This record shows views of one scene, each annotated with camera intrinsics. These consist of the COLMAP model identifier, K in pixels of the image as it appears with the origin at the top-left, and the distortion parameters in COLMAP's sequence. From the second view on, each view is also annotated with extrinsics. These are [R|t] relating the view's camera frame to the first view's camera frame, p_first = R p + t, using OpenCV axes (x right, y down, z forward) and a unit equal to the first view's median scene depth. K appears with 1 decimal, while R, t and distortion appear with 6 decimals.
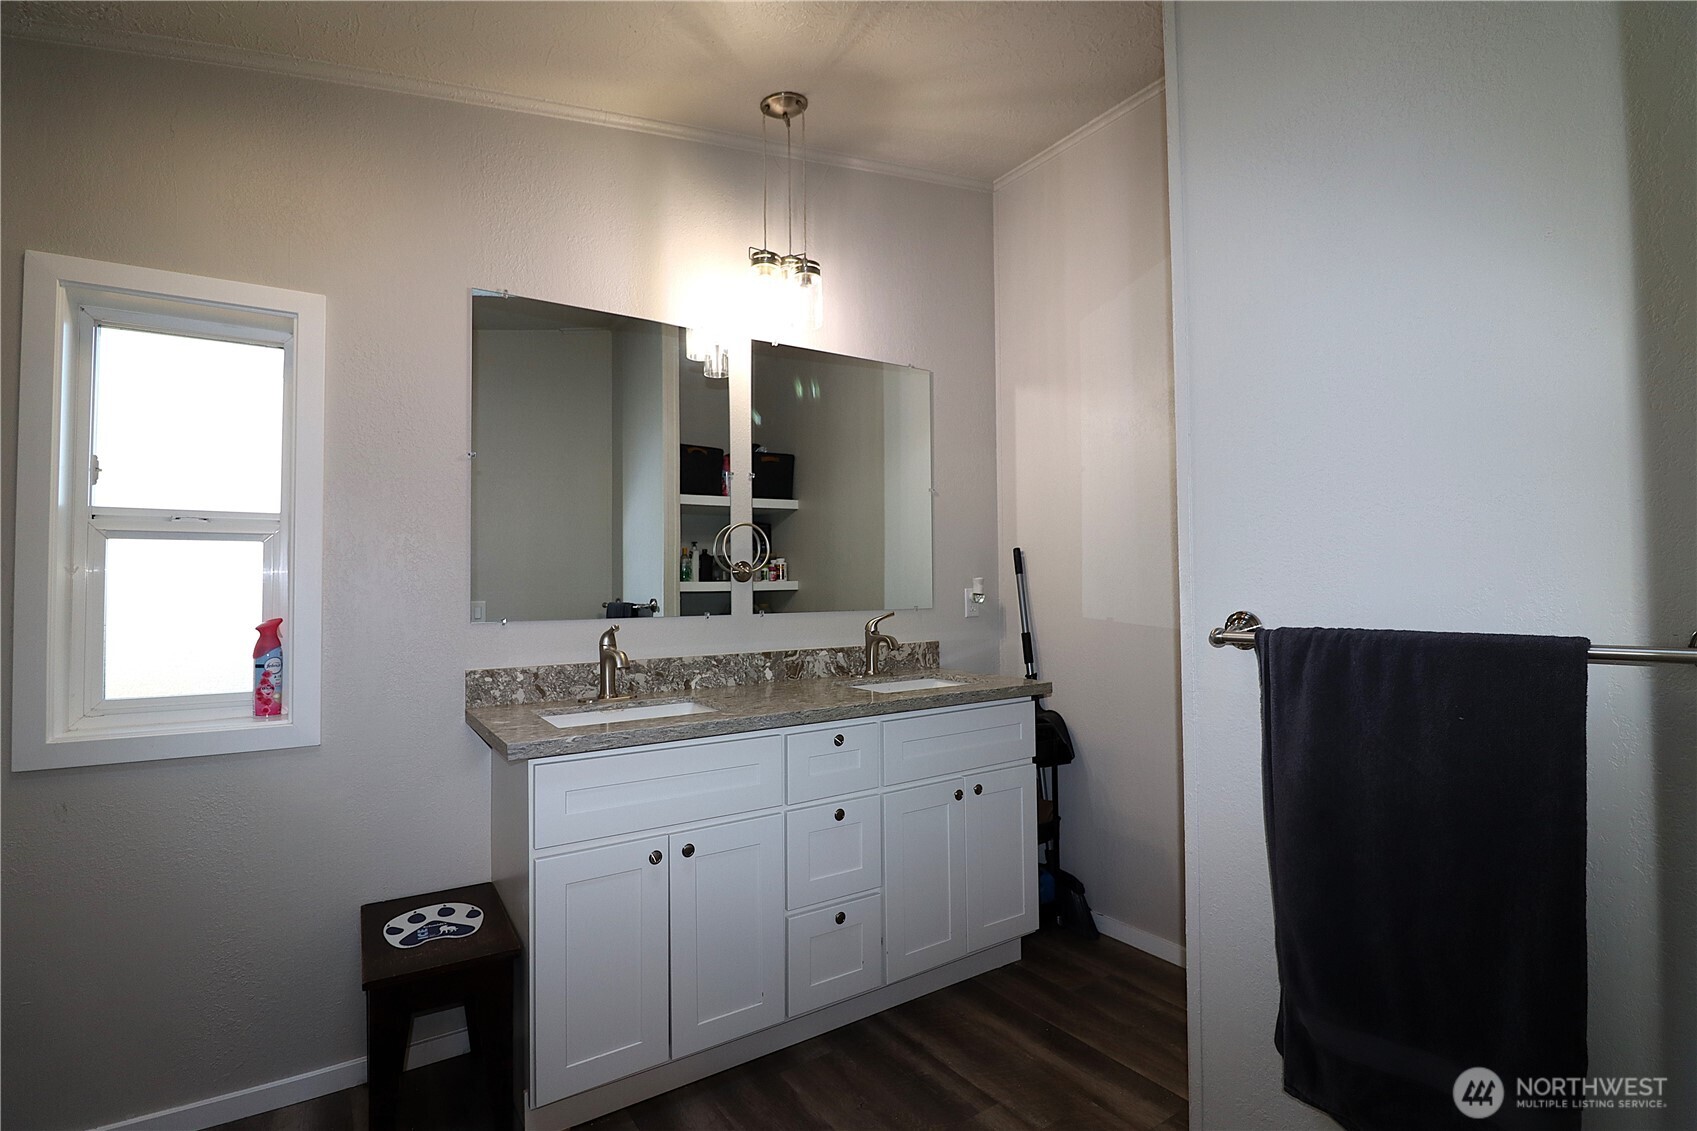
lens RADIAL K [[790.5, 0, 853.2], [0, 790.5, 564.3], [0, 0, 1]] dist [0.002046, -0.014323]
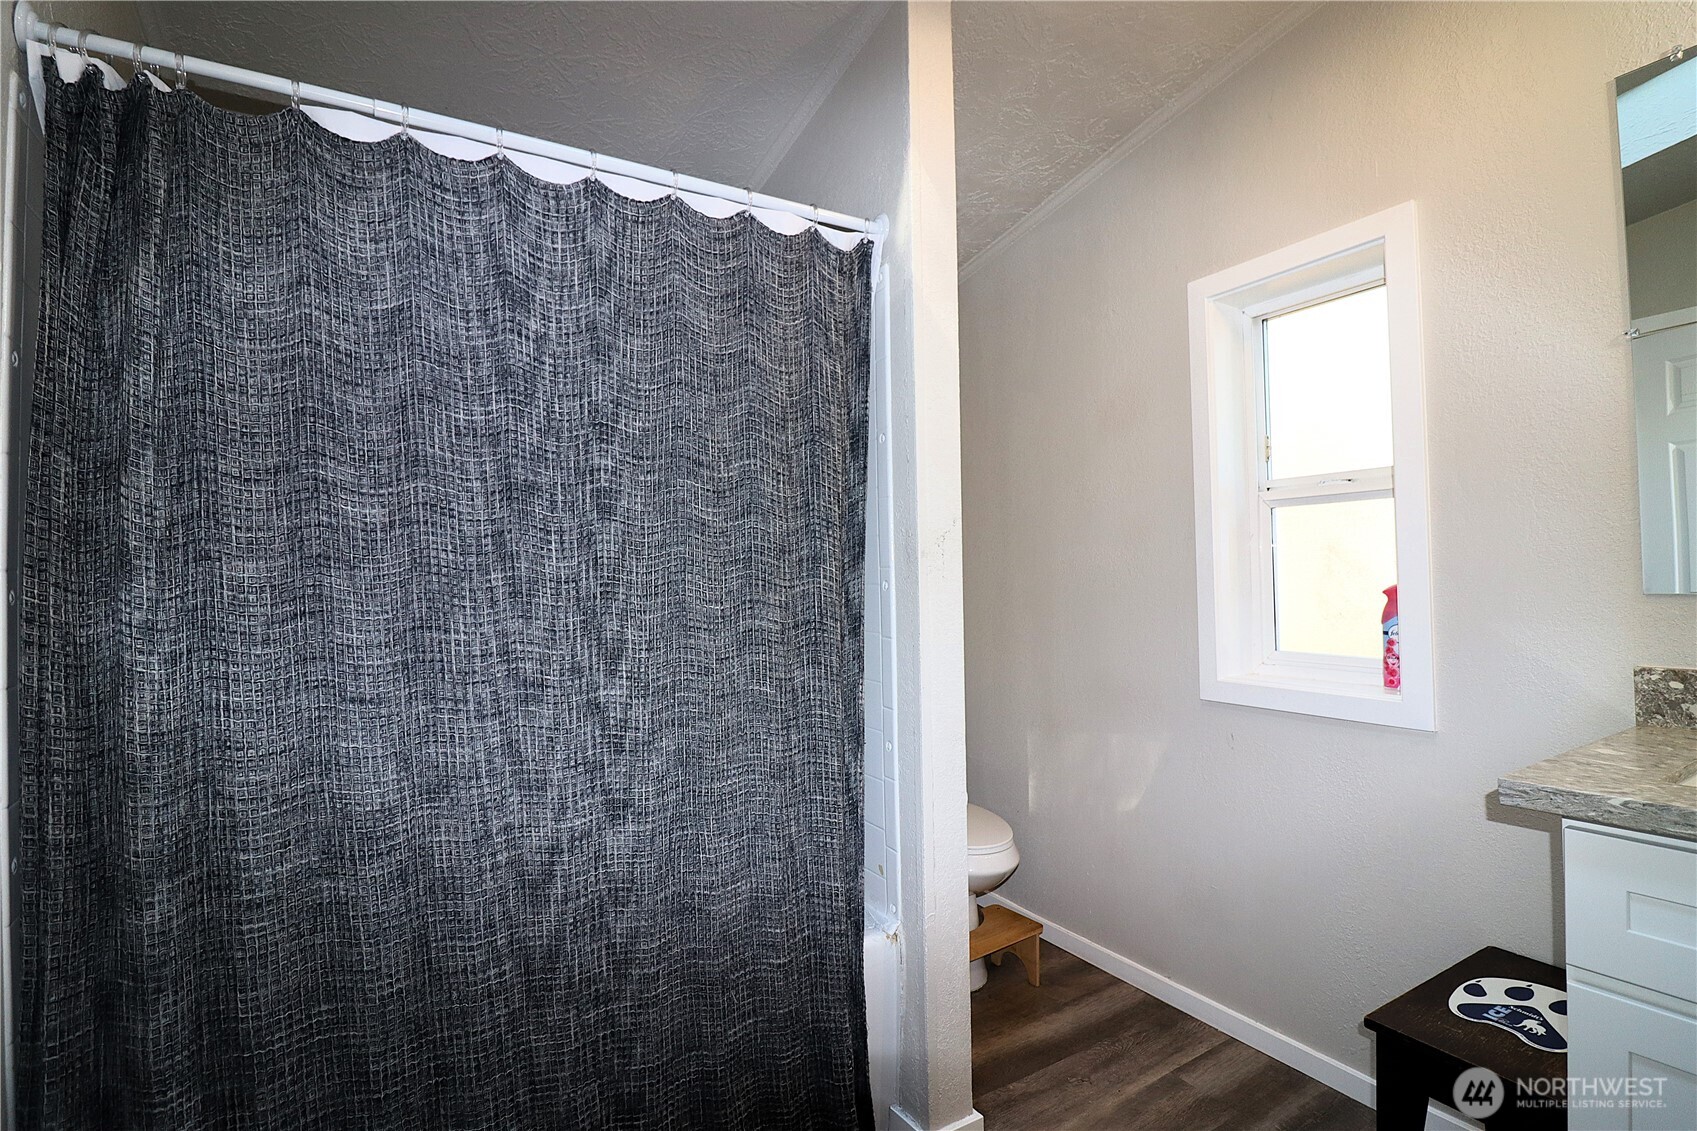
lens RADIAL K [[810.8, 0, 863.0], [0, 810.8, 560.5], [0, 0, 1]] dist [0.001472, -0.014686]
pose [[-0.048481, -0.008454, -0.998788, 0.218163], [0.052663, 0.998552, -0.011009, 0.023205], [0.997435, -0.053133, -0.047966, 0.439432]]
